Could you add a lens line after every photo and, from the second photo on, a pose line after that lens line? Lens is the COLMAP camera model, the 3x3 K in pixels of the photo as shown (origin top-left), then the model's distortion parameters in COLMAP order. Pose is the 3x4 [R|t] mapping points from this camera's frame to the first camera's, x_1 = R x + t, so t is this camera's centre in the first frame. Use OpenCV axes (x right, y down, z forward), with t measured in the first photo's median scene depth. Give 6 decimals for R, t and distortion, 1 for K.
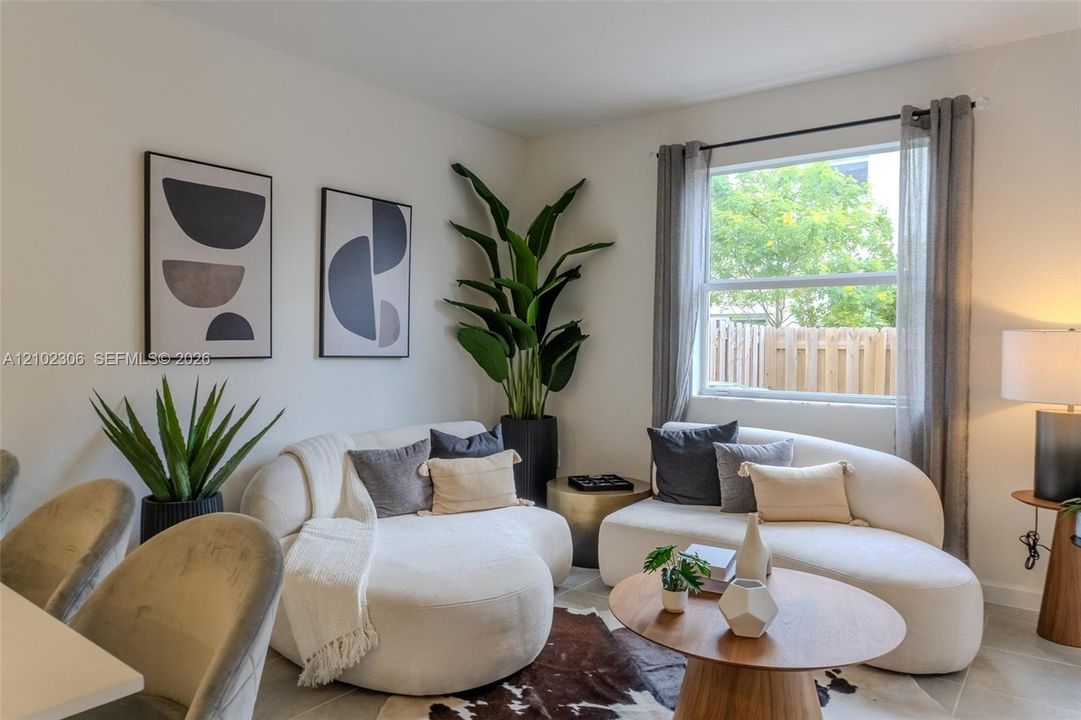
lens RADIAL K [[730.1, 0, 549.3], [0, 730.1, 362.2], [0, 0, 1]] dist [-0.016061, -0.006467]
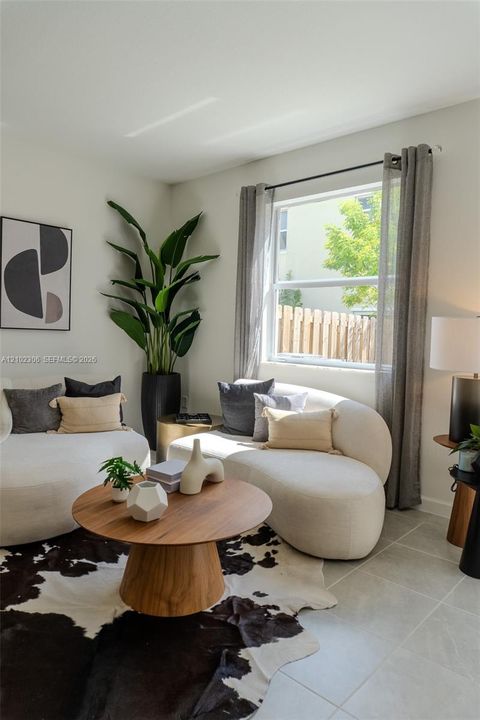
lens RADIAL K [[486.3, 0, 244.2], [0, 486.3, 360.6], [0, 0, 1]] dist [-0.016061, -0.006467]
pose [[0.994045, 0.028155, -0.105272, 0.331134], [-0.024365, 0.999014, 0.037120, 0.011562], [0.106213, -0.034334, 0.993750, 0.044961]]
